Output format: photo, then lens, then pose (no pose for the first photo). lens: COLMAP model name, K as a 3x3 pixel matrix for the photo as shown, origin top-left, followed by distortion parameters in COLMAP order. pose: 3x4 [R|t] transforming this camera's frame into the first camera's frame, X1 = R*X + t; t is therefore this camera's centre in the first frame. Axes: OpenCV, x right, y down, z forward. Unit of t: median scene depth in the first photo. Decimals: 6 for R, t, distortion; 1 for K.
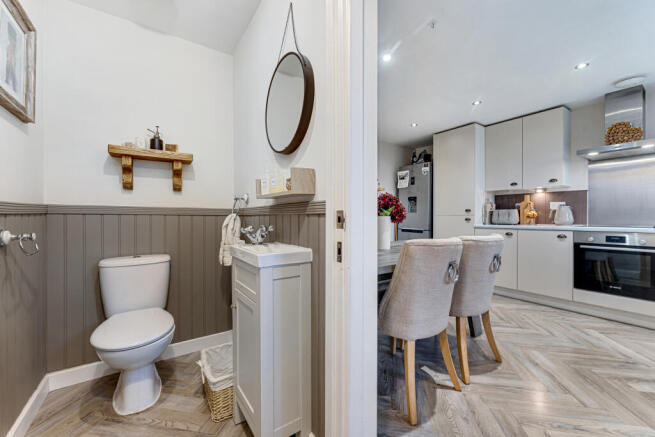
lens RADIAL K [[262.6, 0, 330.9], [0, 262.6, 216.6], [0, 0, 1]] dist [-0.000883, 0.000660]
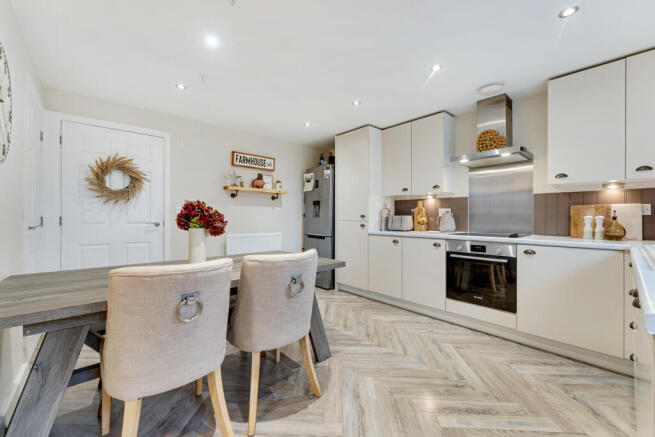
lens RADIAL K [[262.6, 0, 329.1], [0, 262.6, 216.0], [0, 0, 1]] dist [-0.000883, 0.000660]
pose [[0.992245, 0.003696, 0.124243, 0.327530], [-0.003247, 0.999987, -0.003814, -0.023595], [-0.124256, 0.003381, 0.992244, 0.076137]]
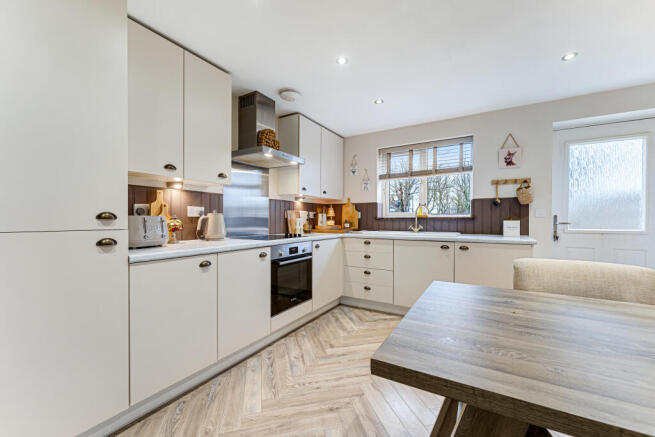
lens RADIAL K [[262.6, 0, 328.3], [0, 262.6, 221.3], [0, 0, 1]] dist [-0.000883, 0.000660]
pose [[-0.408717, -0.005259, 0.912646, 0.107983], [-0.000049, 0.999984, 0.005740, -0.022097], [-0.912661, 0.002301, -0.408711, 1.029105]]
